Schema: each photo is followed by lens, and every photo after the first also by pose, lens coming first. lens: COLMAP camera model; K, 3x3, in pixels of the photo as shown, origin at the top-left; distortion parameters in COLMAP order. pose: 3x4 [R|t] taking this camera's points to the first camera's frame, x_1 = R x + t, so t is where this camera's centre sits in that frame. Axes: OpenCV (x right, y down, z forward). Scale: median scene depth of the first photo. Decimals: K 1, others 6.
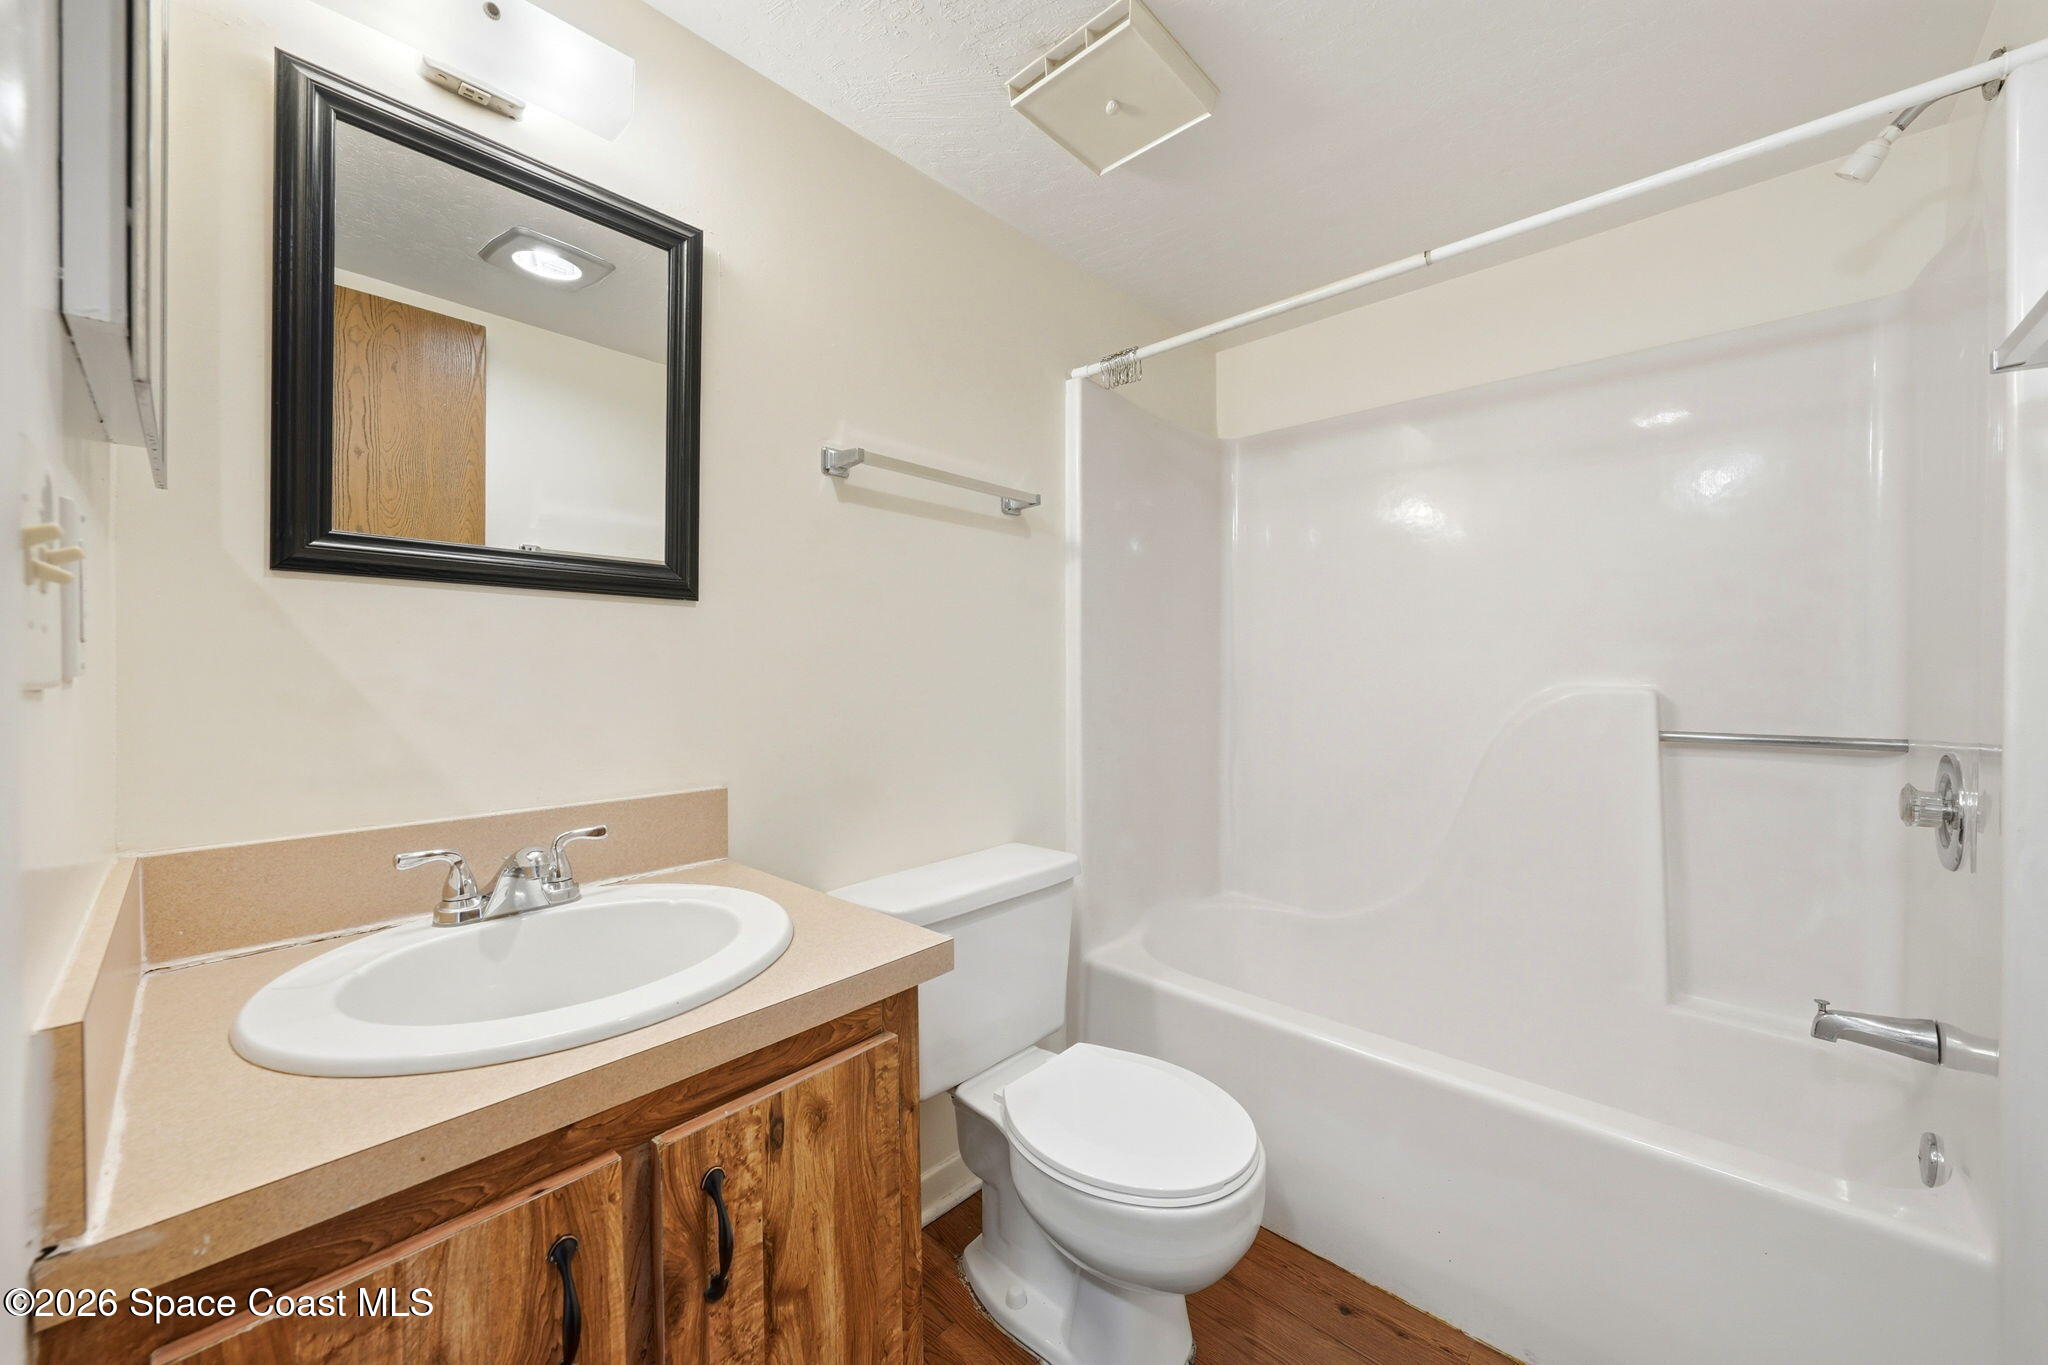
lens RADIAL K [[765.6, 0, 1019.0], [0, 765.6, 675.7], [0, 0, 1]] dist [0.001064, 0.000399]
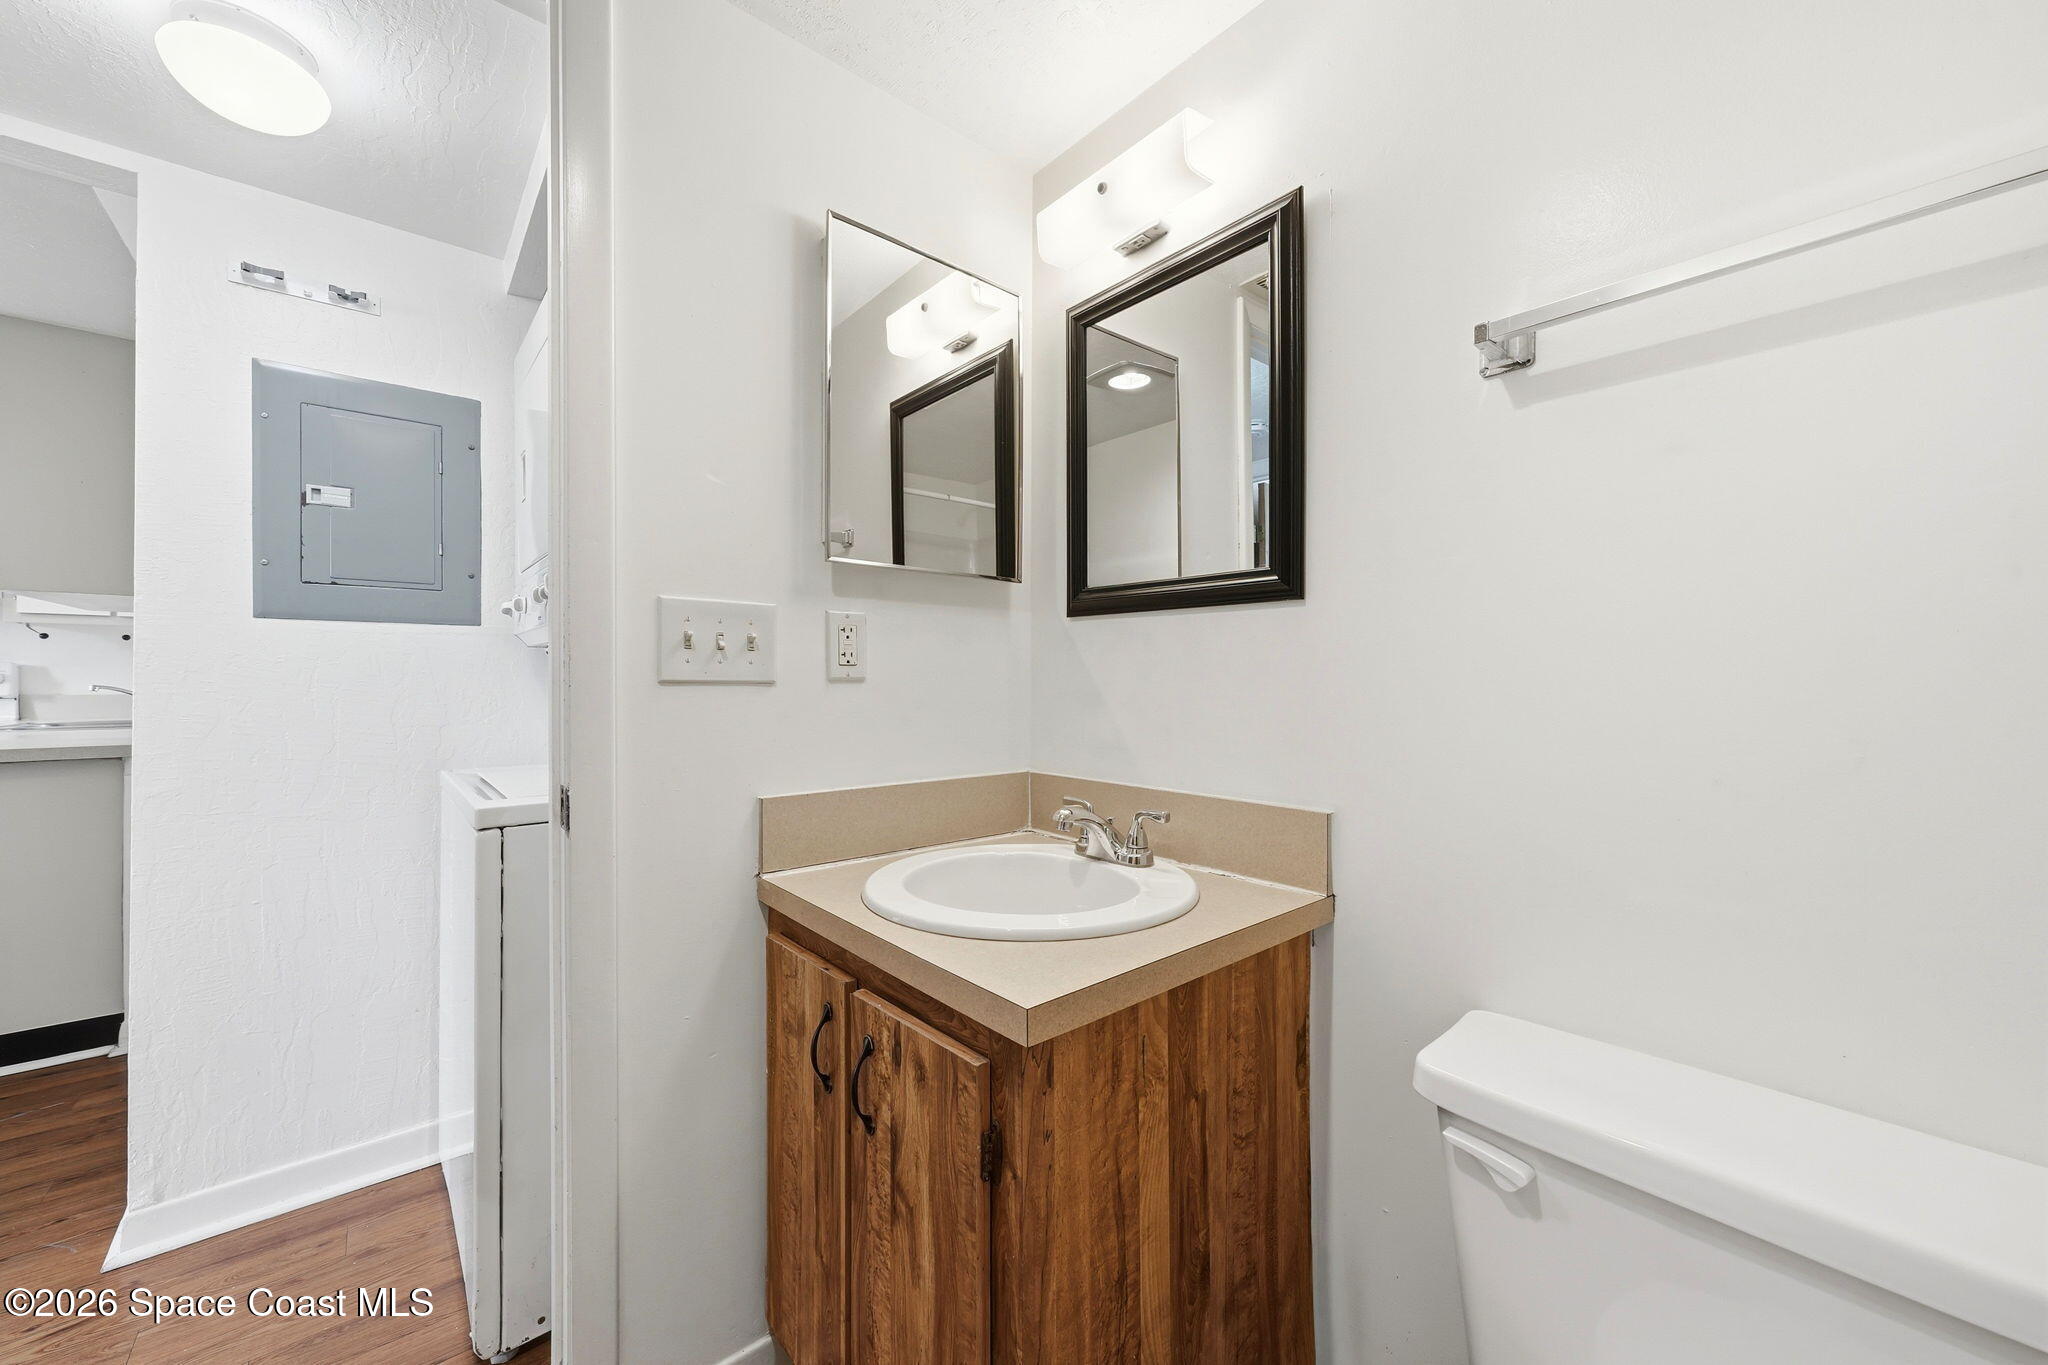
lens RADIAL K [[791.2, 0, 1040.9], [0, 791.2, 671.9], [0, 0, 1]] dist [-0.002011, 0.000178]
pose [[-0.125618, -0.003606, -0.992072, 0.865785], [-0.004256, 0.999986, -0.003096, -0.012368], [0.992070, 0.003833, -0.125631, 1.303780]]
